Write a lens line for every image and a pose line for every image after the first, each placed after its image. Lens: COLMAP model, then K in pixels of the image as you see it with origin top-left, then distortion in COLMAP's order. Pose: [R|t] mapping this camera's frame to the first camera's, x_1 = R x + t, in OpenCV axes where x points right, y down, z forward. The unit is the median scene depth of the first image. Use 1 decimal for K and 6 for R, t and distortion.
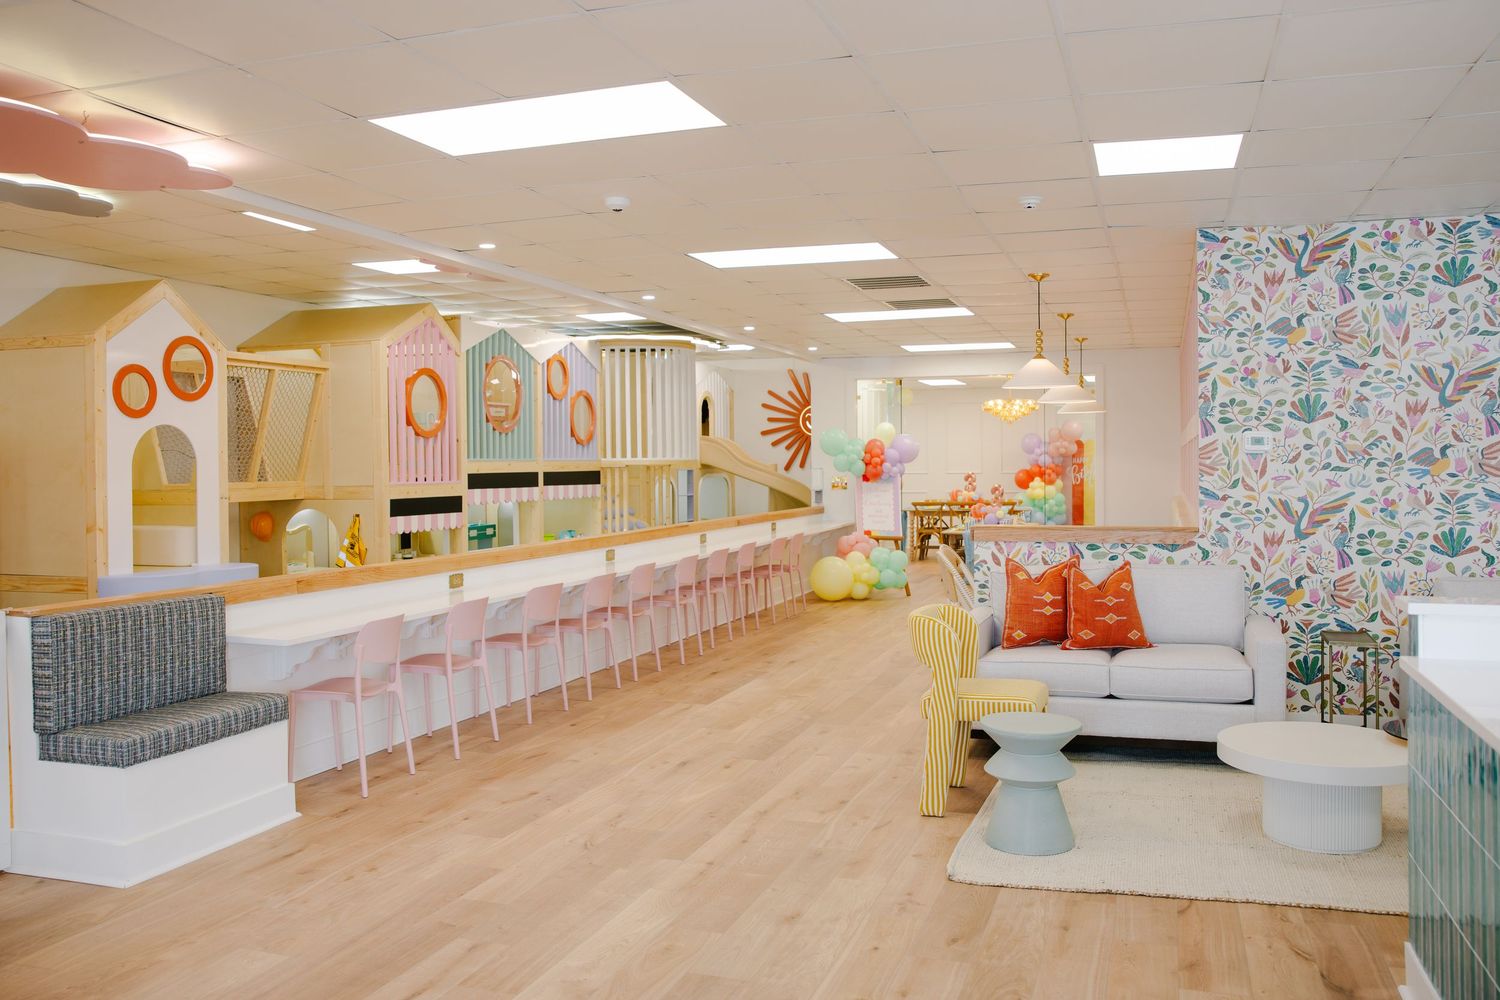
lens RADIAL K [[1215.5, 0, 780.1], [0, 1215.5, 472.5], [0, 0, 1]] dist [-0.109528, 0.122925]
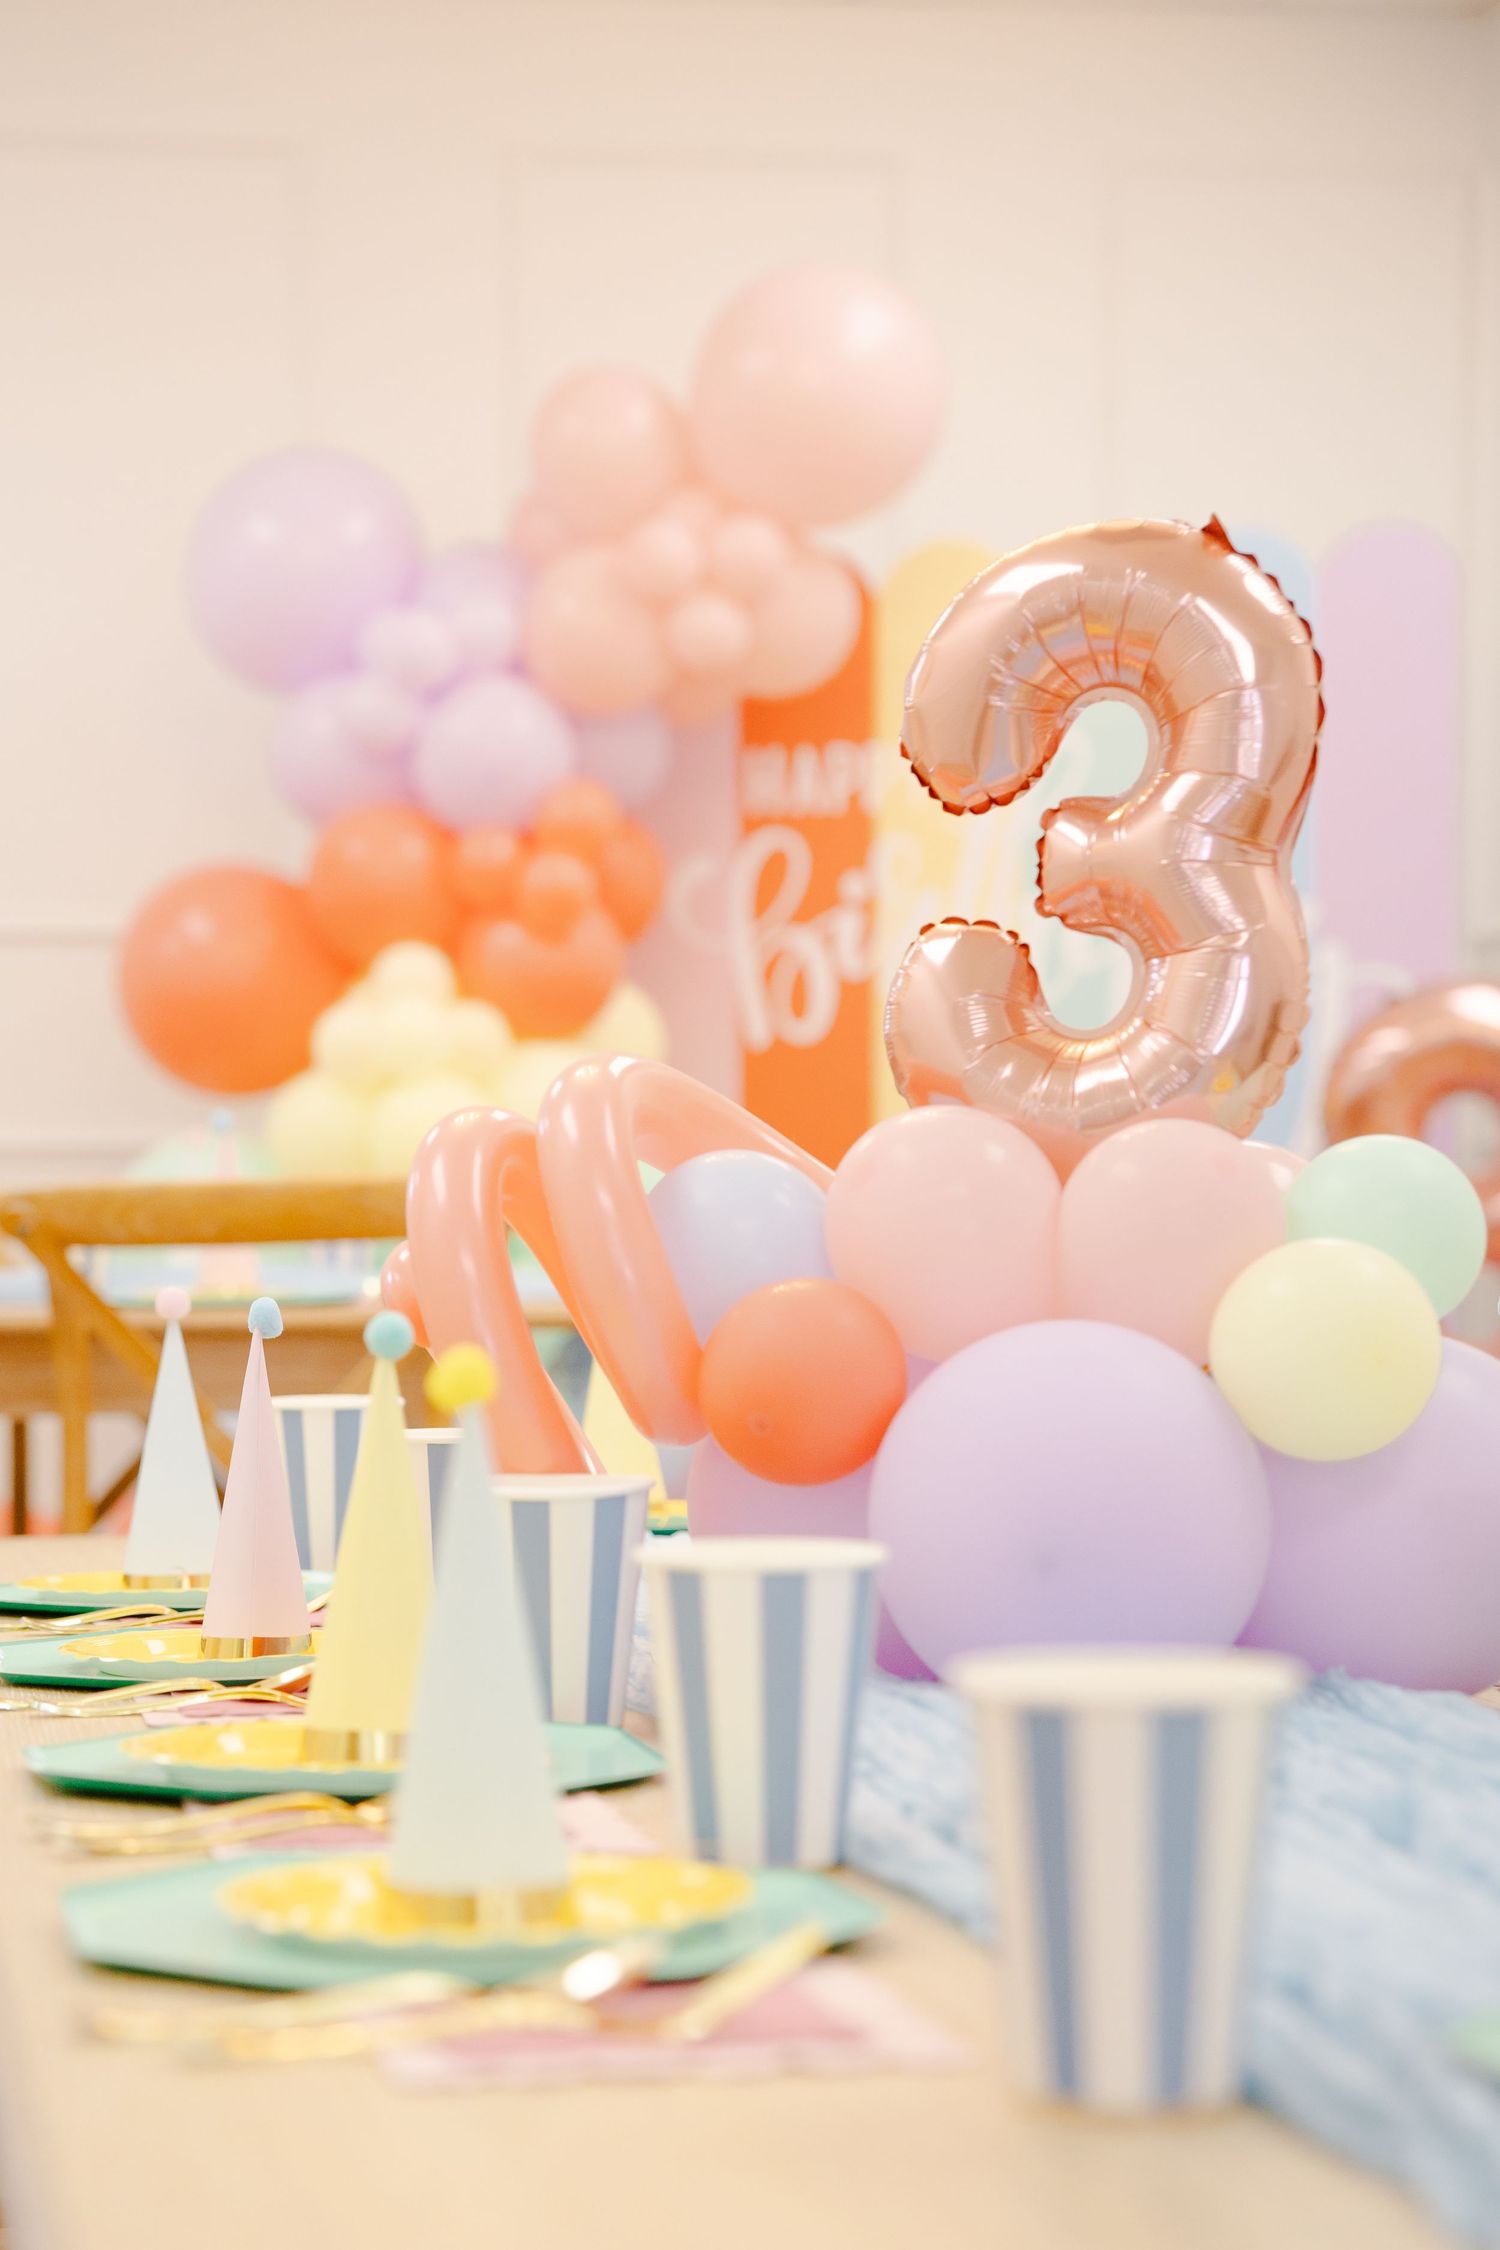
lens RADIAL K [[4575.8, 0, 548.3], [0, 4575.8, 1203.6], [0, 0, 1]] dist [0.248911, -0.065412]
pose [[0.904233, 0.001840, 0.427035, 0.264810], [0.002789, 0.999944, -0.010213, 0.079992], [-0.427030, 0.010426, 0.904177, 2.227241]]
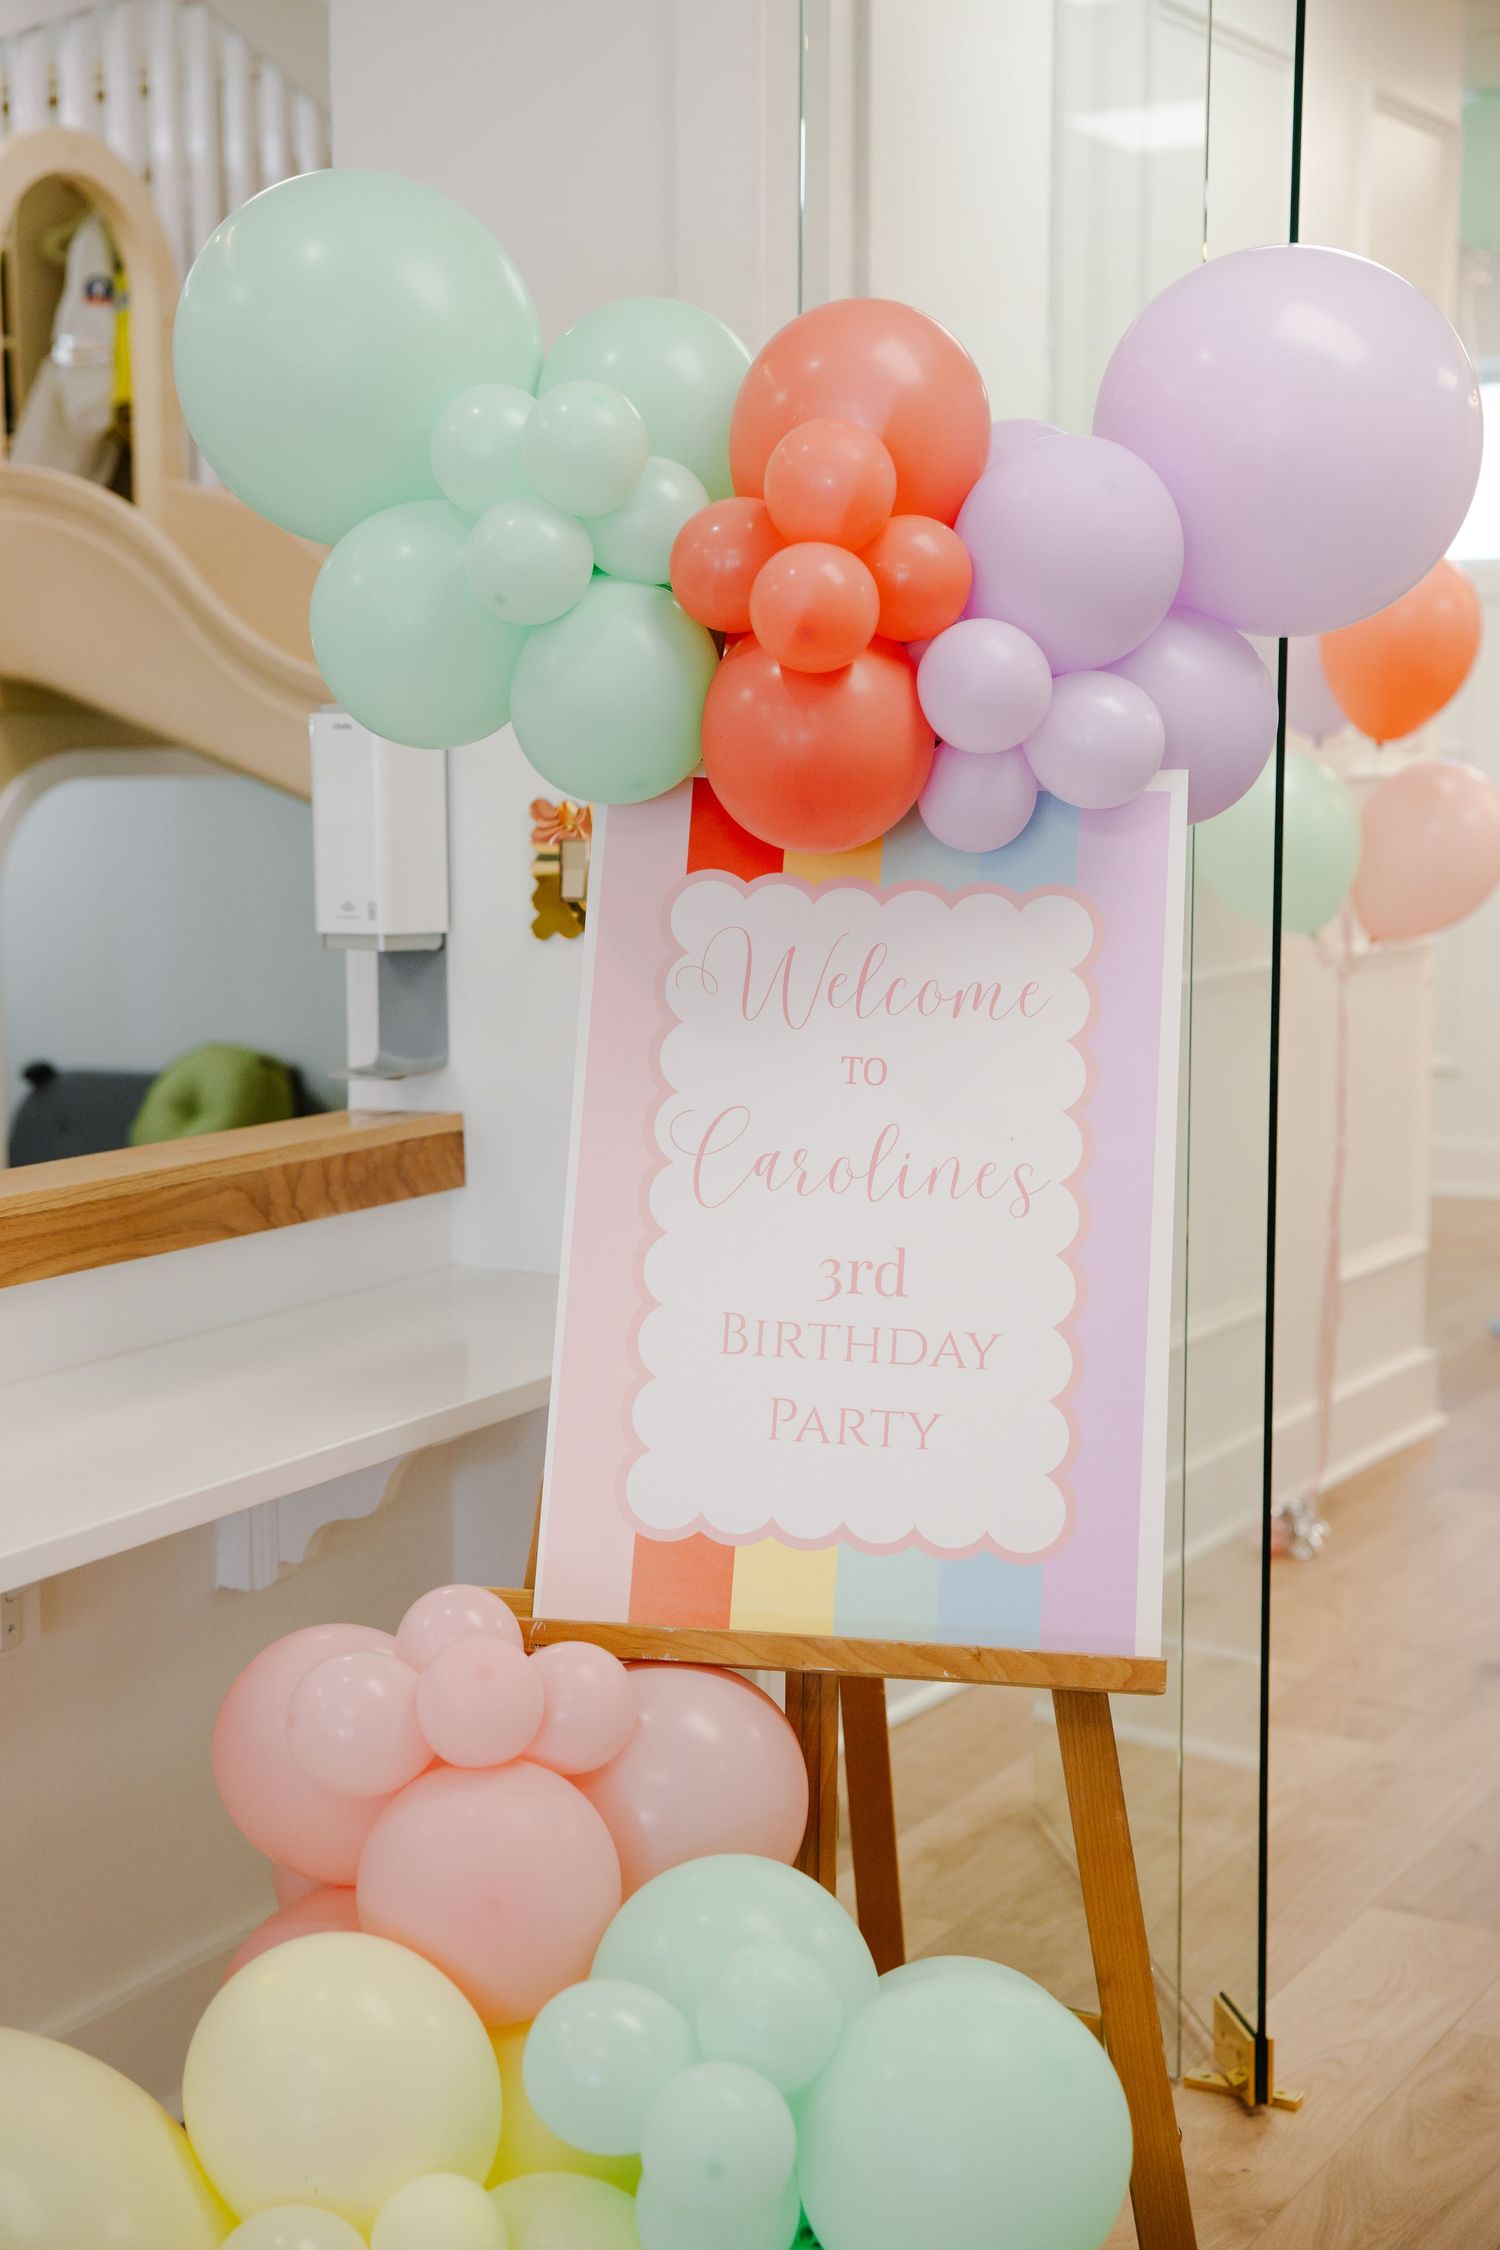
lens RADIAL K [[3362.2, 0, 750.0], [0, 3362.2, 1125.0], [0, 0, 1]] dist [0.011485, 0.001728]
pose [[0.979175, 0.030112, -0.200773, 0.255340], [-0.007791, 0.993784, 0.111049, -0.000788], [0.202869, -0.107172, 0.973323, 1.755982]]
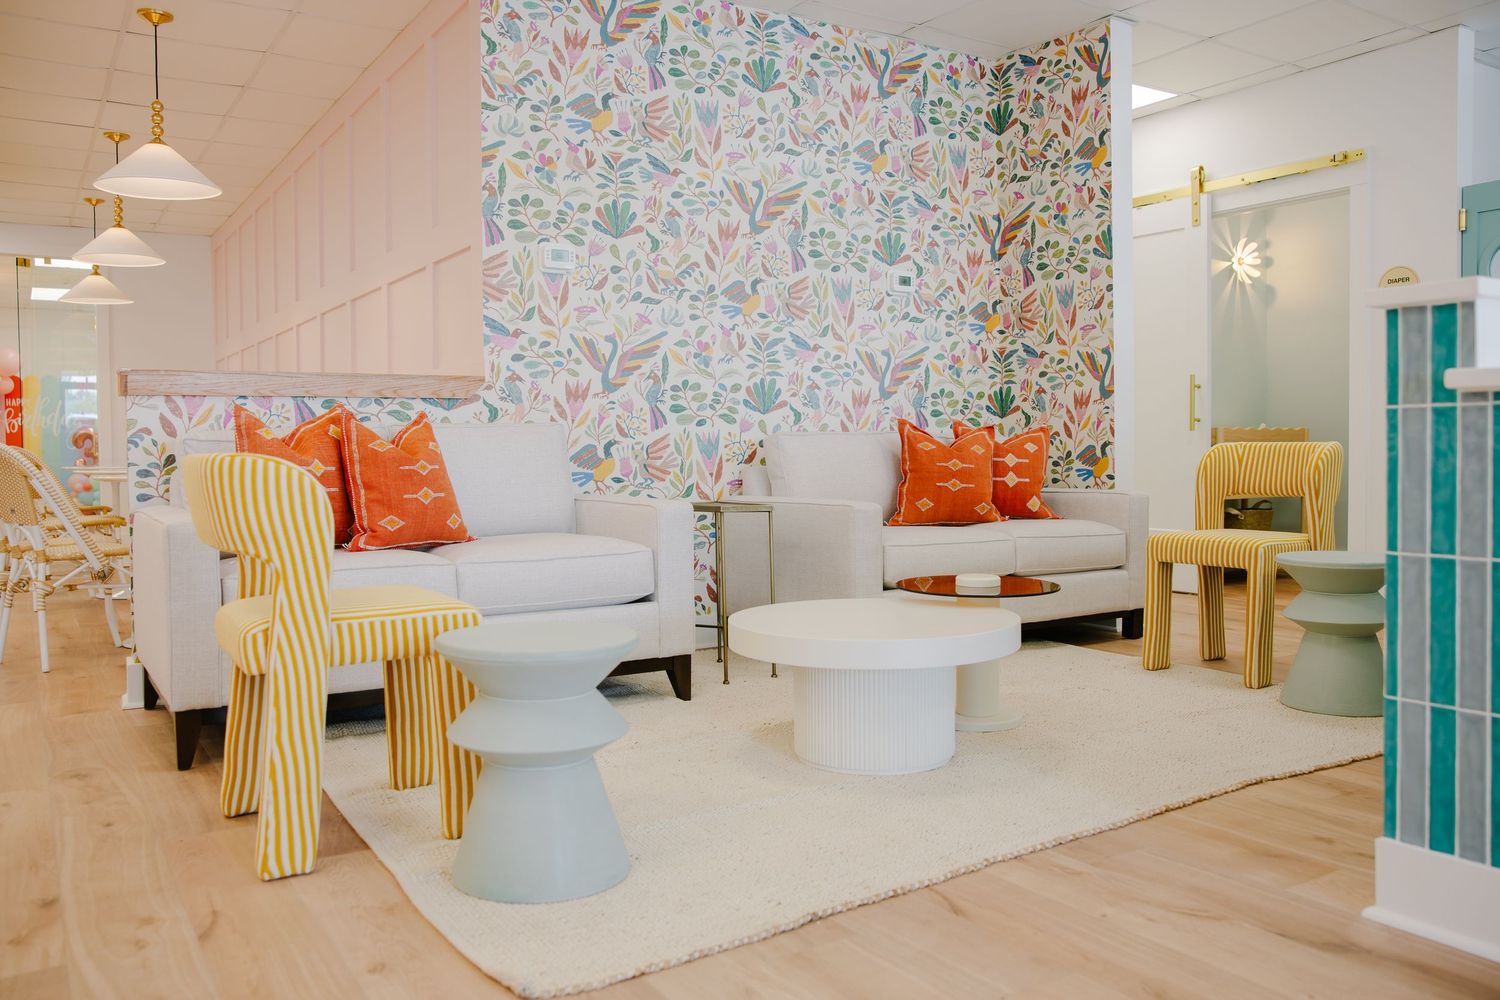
lens RADIAL K [[1215.5, 0, 780.1], [0, 1215.5, 472.5], [0, 0, 1]] dist [-0.109528, 0.122925]
pose [[0.639184, -0.022752, 0.768718, -0.080950], [0.014877, 0.999741, 0.017220, 0.093921], [-0.768910, 0.000429, 0.639356, 0.426894]]
